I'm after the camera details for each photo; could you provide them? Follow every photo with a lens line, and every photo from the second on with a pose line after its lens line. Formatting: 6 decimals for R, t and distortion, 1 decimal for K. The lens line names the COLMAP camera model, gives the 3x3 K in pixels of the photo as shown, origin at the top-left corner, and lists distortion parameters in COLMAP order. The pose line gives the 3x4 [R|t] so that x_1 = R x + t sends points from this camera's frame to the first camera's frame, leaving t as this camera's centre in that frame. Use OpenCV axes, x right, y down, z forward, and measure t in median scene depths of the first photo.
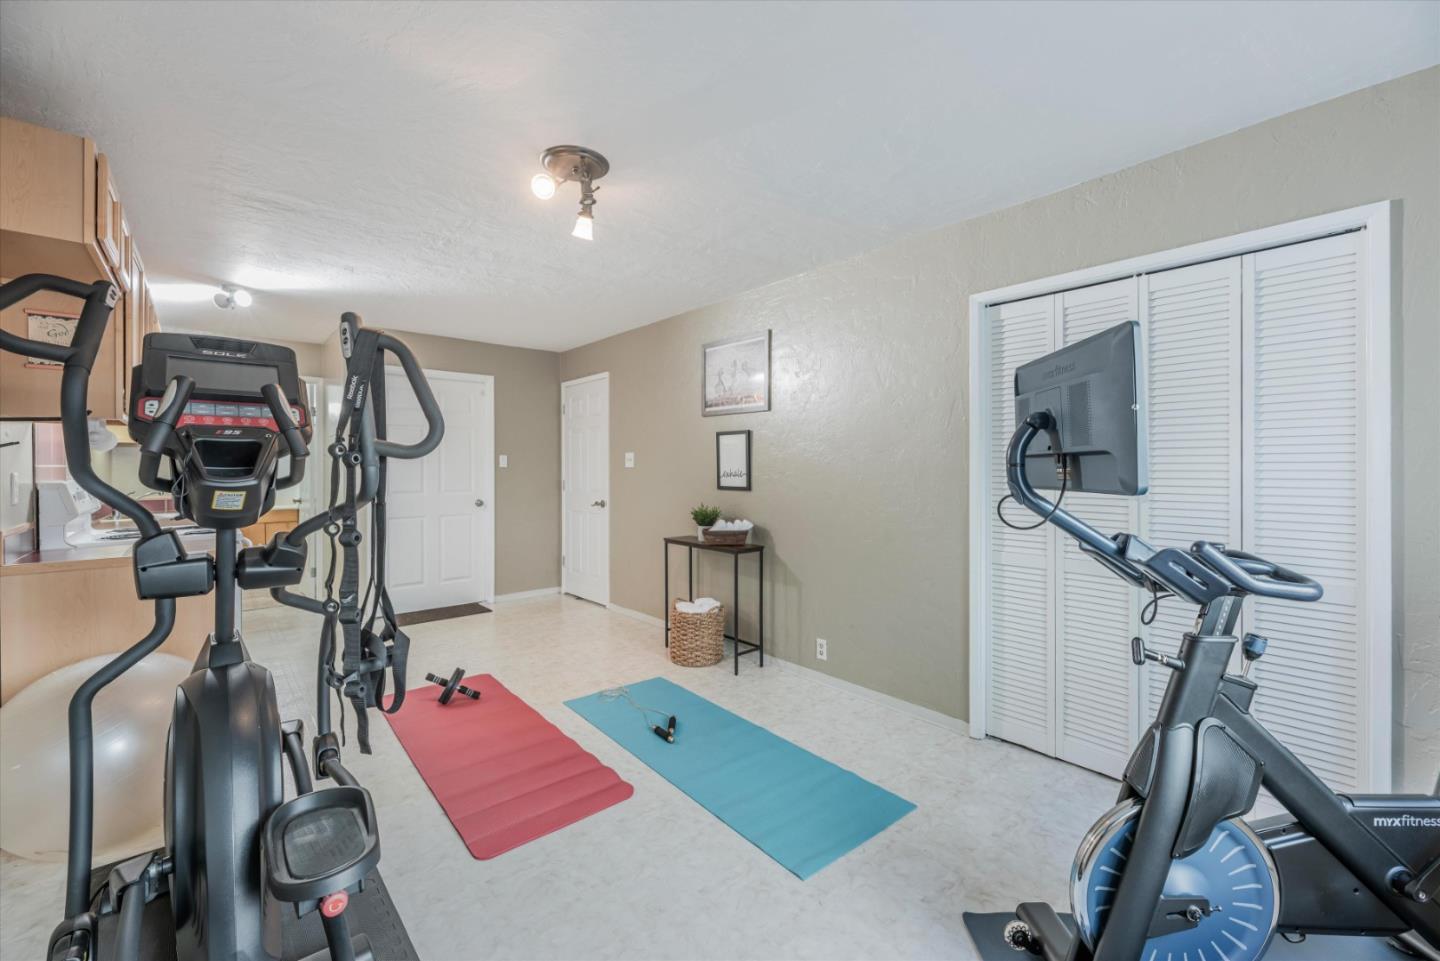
lens RADIAL K [[586.4, 0, 725.8], [0, 586.4, 469.8], [0, 0, 1]] dist [0.001002, -0.000050]
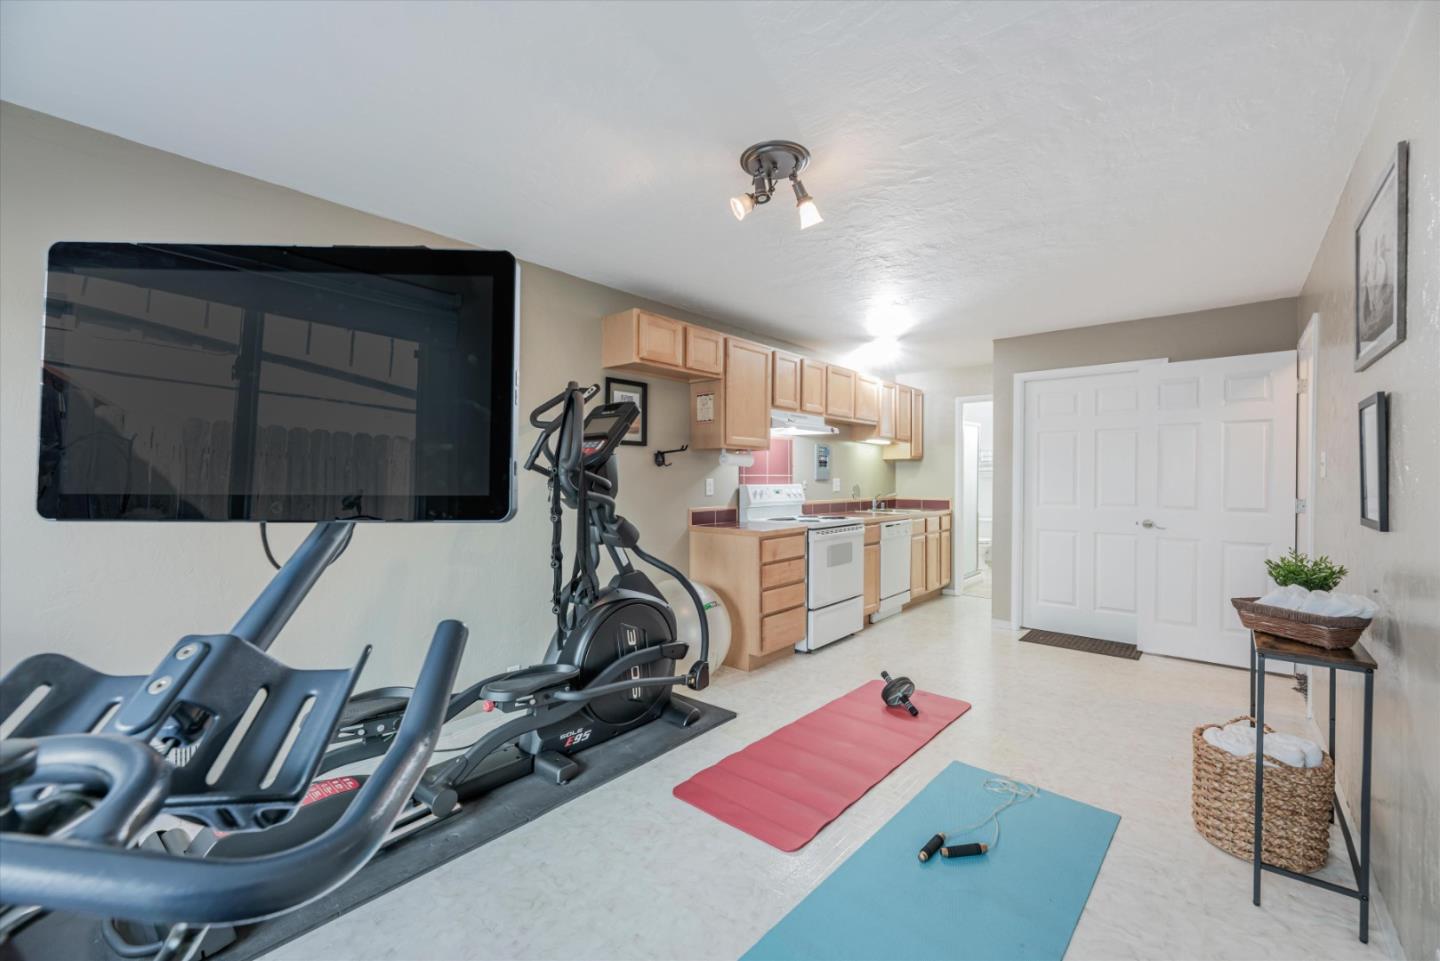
lens RADIAL K [[586.4, 0, 725.8], [0, 586.4, 469.8], [0, 0, 1]] dist [0.001002, -0.000050]
pose [[0.153625, -0.008293, -0.988094, 0.483590], [-0.017997, 0.999775, -0.011189, 0.006479], [0.987965, 0.019502, 0.153441, 0.550438]]
